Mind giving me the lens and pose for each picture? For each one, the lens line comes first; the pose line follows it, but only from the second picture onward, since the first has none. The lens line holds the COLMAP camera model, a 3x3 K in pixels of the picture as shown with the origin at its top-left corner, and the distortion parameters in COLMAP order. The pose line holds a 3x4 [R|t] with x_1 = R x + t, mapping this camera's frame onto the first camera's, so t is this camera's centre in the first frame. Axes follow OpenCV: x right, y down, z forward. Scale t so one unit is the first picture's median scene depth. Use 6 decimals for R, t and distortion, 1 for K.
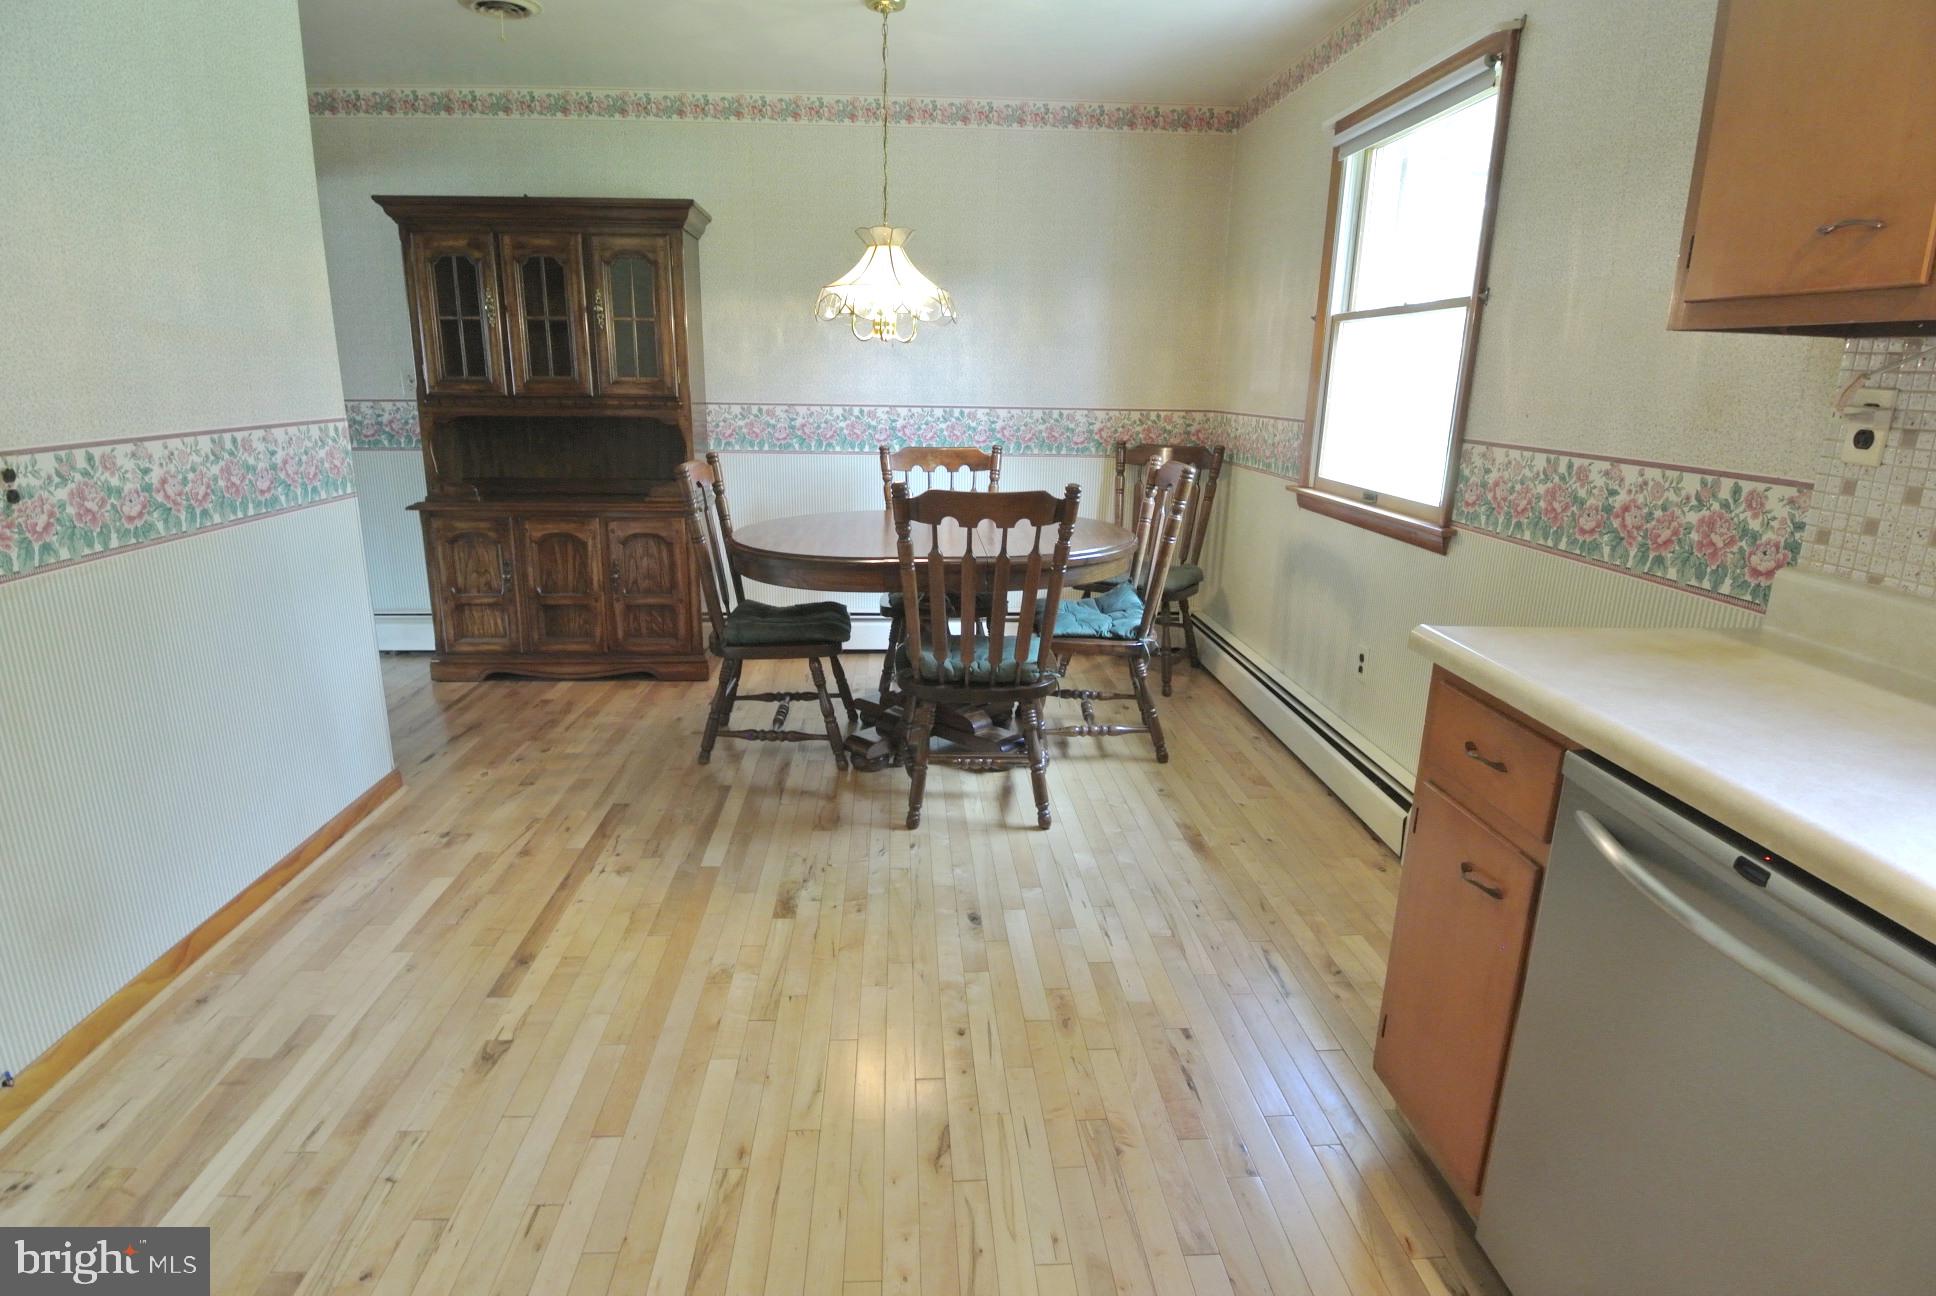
lens RADIAL K [[1011.9, 0, 973.8], [0, 1011.9, 648.6], [0, 0, 1]] dist [-0.004416, -0.023690]
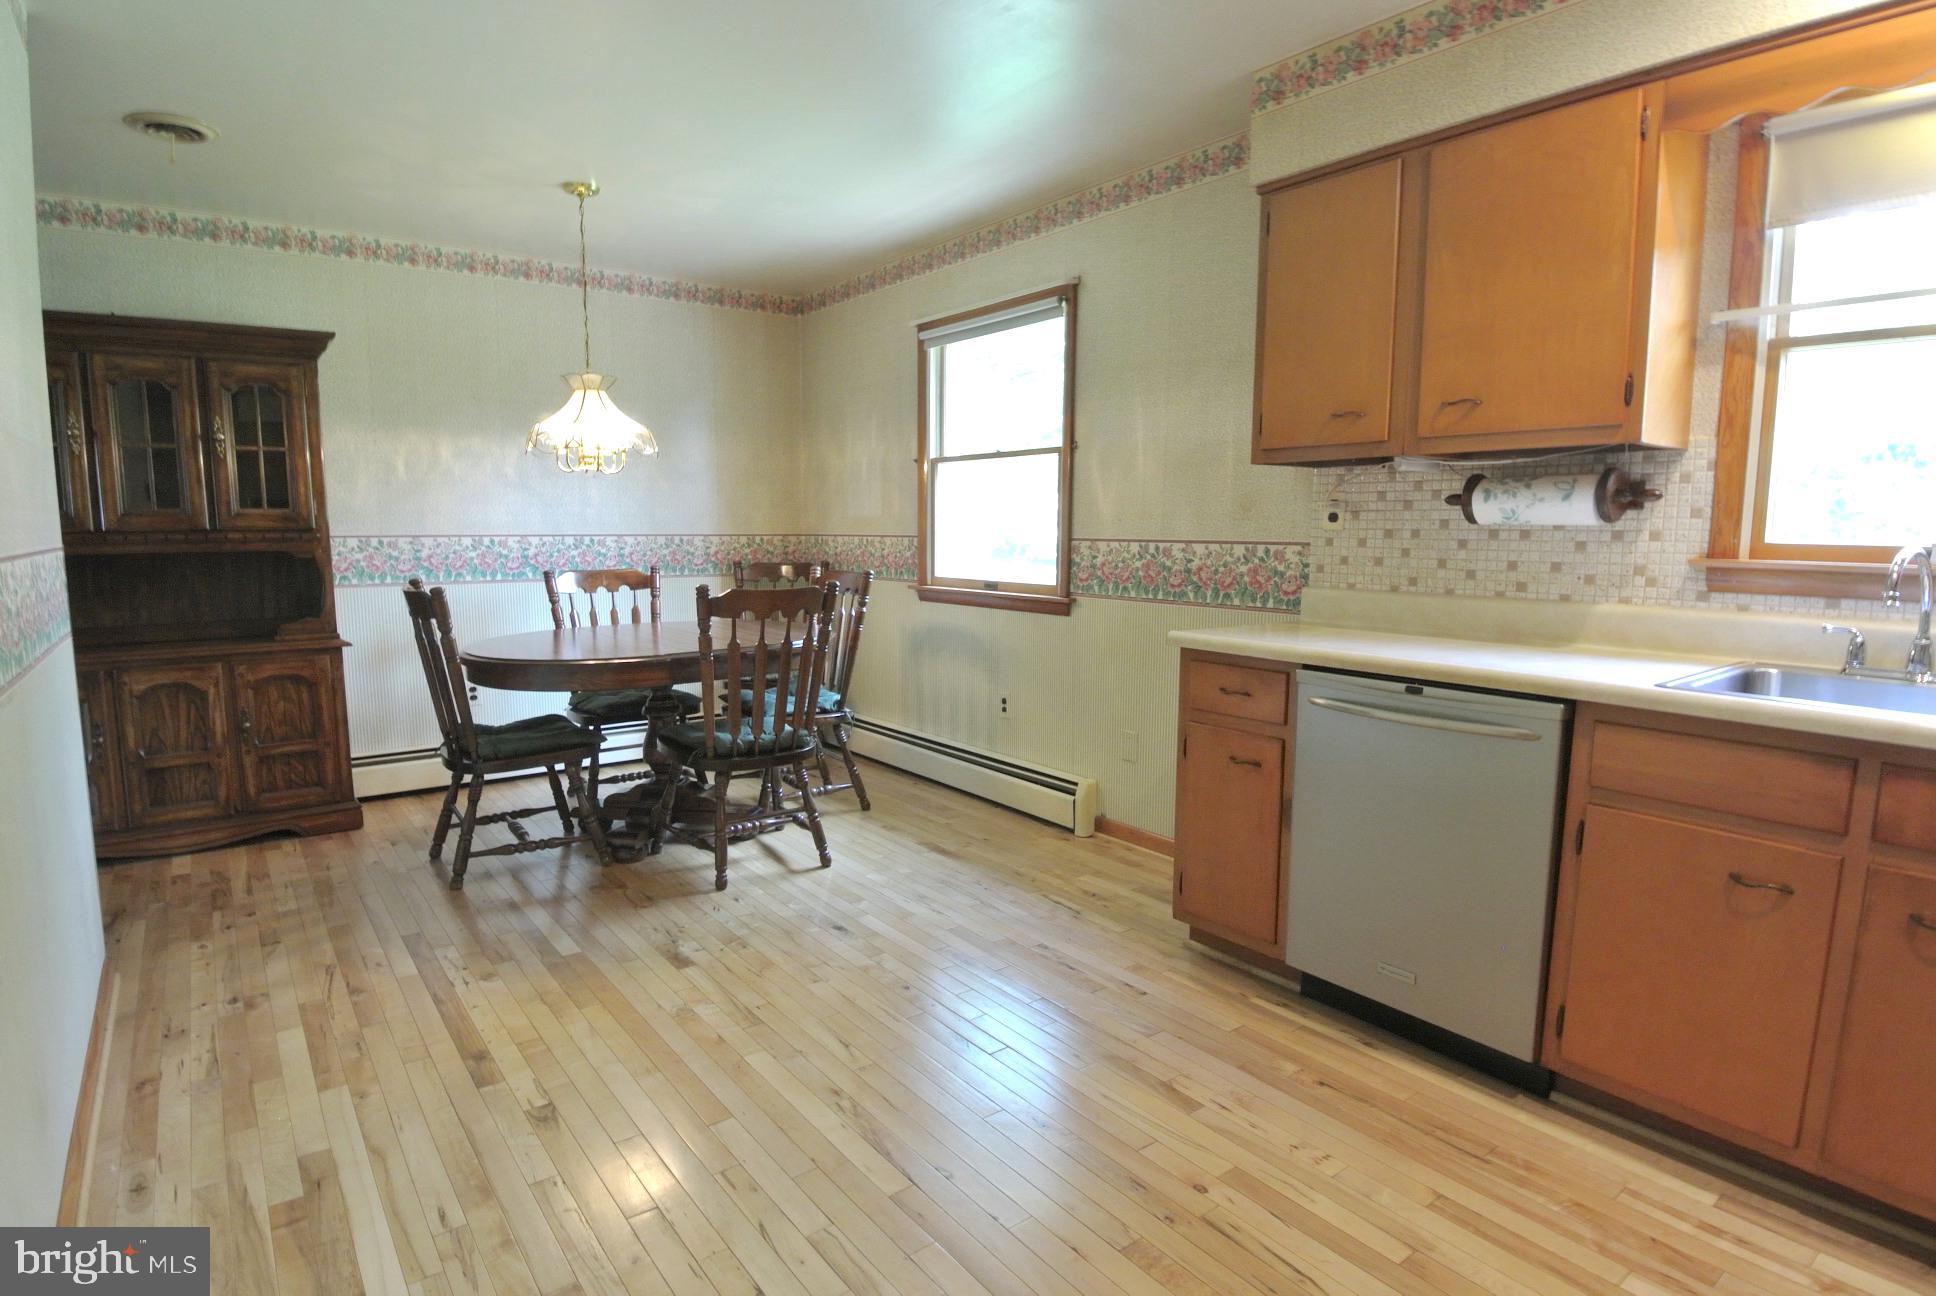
lens RADIAL K [[1011.9, 0, 963.3], [0, 1011.9, 645.1], [0, 0, 1]] dist [-0.004416, -0.023690]
pose [[0.831159, -0.080438, 0.550186, -0.434760], [0.156925, 0.983192, -0.093320, 0.057359], [-0.533432, 0.163902, 0.829811, -0.123552]]
